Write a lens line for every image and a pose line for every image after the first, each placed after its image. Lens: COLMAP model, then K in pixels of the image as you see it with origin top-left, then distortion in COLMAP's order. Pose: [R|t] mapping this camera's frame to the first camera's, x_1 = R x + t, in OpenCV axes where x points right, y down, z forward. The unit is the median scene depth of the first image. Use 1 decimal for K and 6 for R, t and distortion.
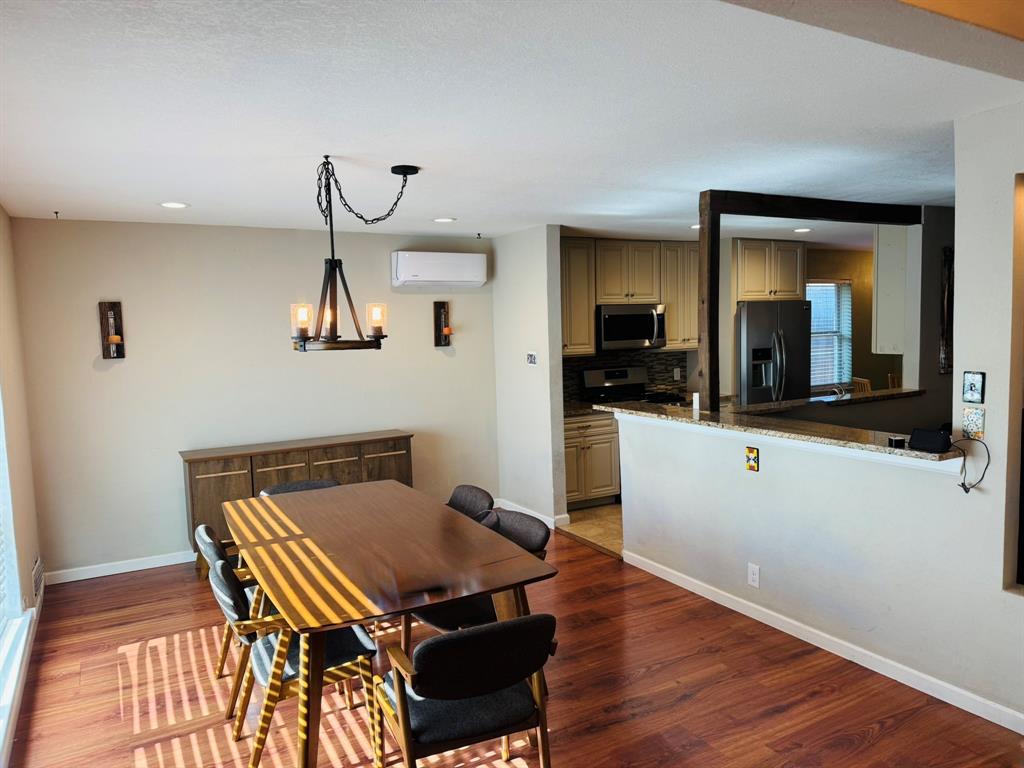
lens RADIAL K [[707.2, 0, 512.0], [0, 707.2, 384.0], [0, 0, 1]] dist [0.122669, -0.202842]
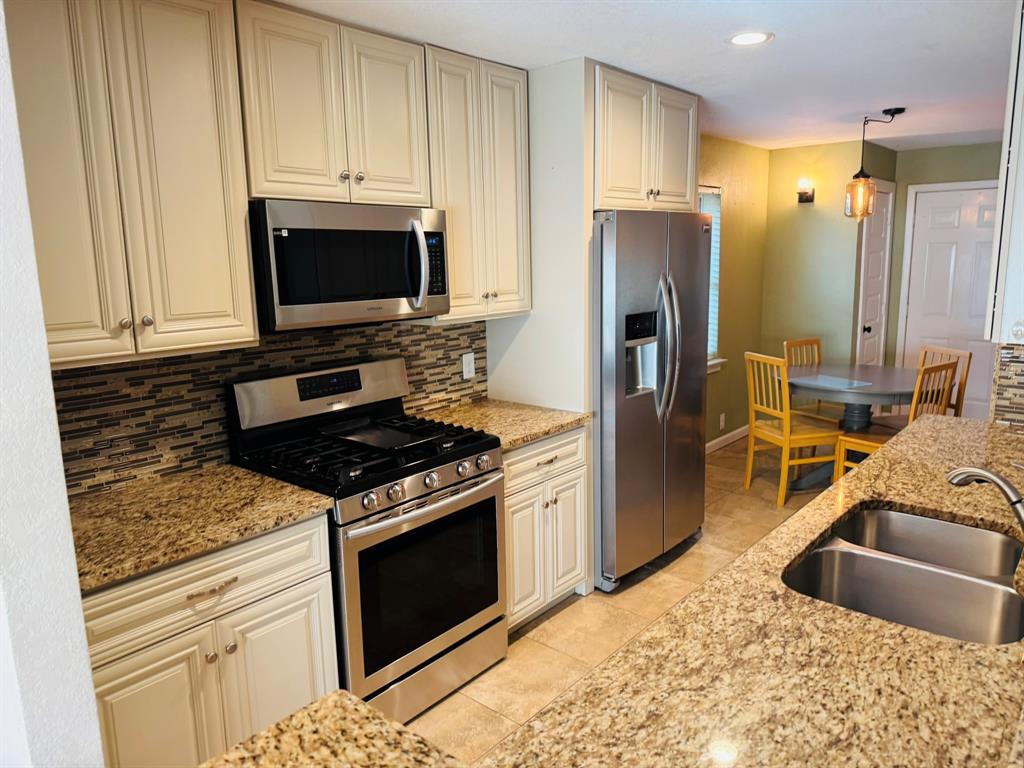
lens RADIAL K [[707.2, 0, 512.0], [0, 707.2, 384.0], [0, 0, 1]] dist [0.122669, -0.202842]
pose [[0.942820, -0.050361, 0.329475, 0.113055], [0.019191, 0.995082, 0.097182, -0.051400], [-0.332748, -0.085302, 0.939150, 0.597788]]
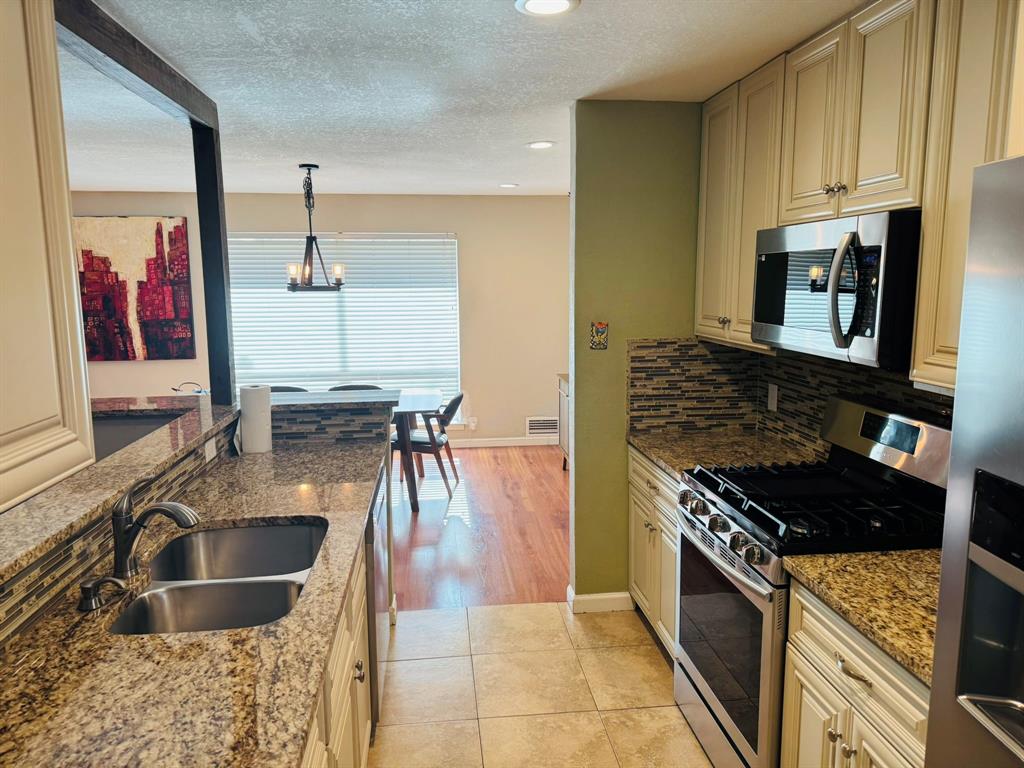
lens RADIAL K [[707.2, 0, 512.0], [0, 707.2, 384.0], [0, 0, 1]] dist [0.122669, -0.202842]
pose [[-0.394486, 0.167623, -0.903484, 0.525356], [-0.055115, 0.977135, 0.205352, -0.095989], [0.917247, 0.130804, -0.376228, 0.980032]]
